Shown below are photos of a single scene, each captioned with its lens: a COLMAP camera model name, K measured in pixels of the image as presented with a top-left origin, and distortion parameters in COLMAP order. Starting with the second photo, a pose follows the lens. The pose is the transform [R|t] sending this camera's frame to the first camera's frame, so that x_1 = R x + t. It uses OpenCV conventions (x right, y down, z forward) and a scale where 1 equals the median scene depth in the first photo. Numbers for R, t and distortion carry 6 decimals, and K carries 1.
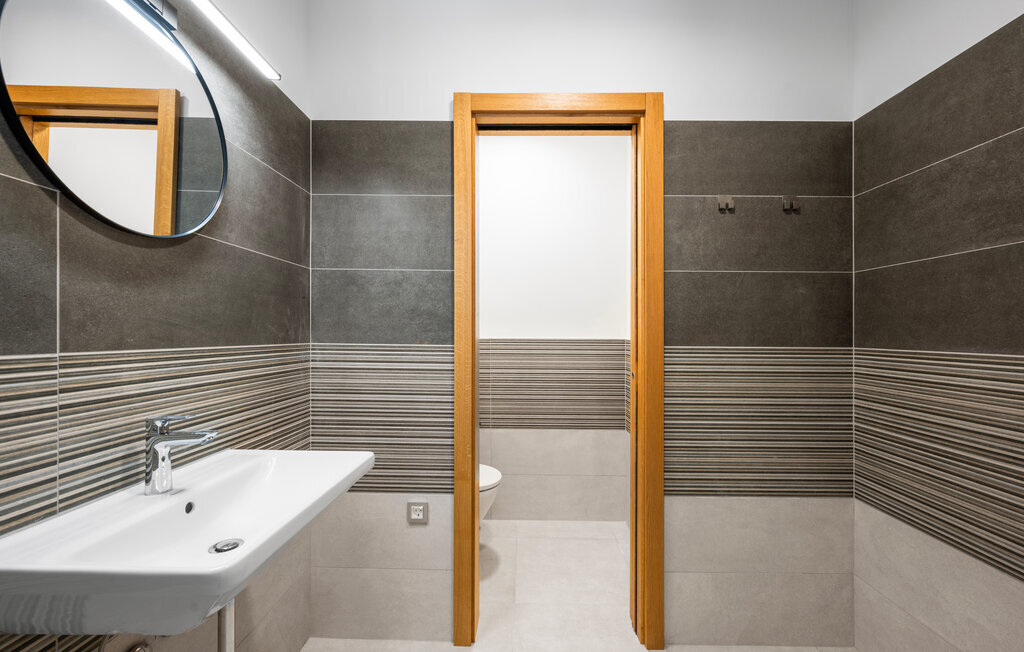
lens RADIAL K [[374.0, 0, 512.4], [0, 374.0, 333.7], [0, 0, 1]] dist [-0.000730, -0.000030]
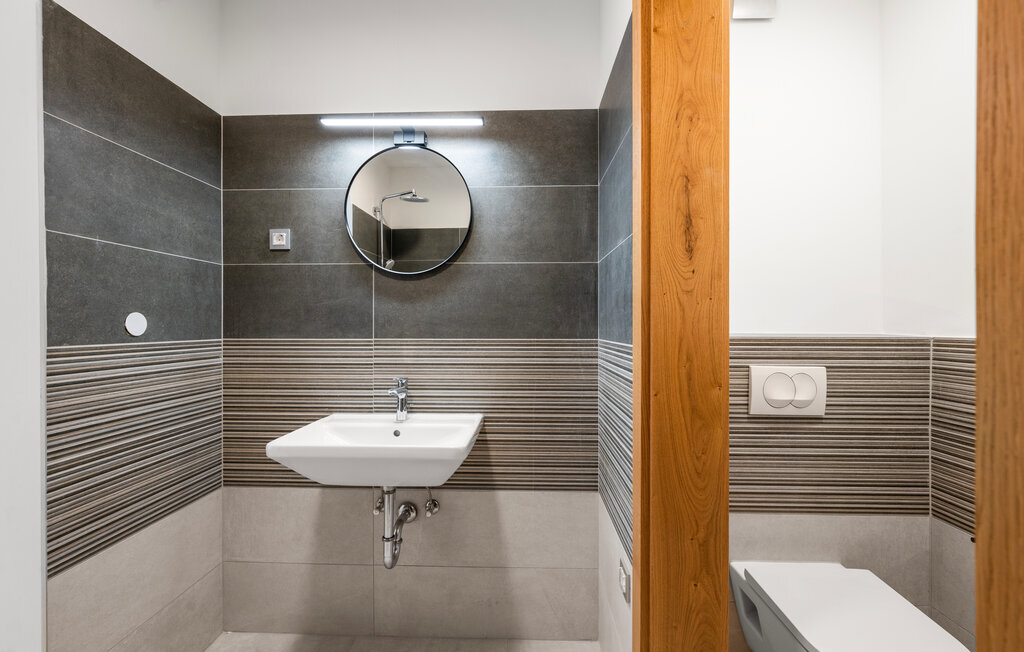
lens RADIAL K [[410.7, 0, 512.0], [0, 410.7, 326.0], [0, 0, 1]] dist [0.000022, 0.000206]
pose [[0.785085, -0.015049, -0.619206, 0.747541], [0.011202, 0.999886, -0.010098, 0.010097], [0.619287, 0.000991, 0.785164, -0.310511]]
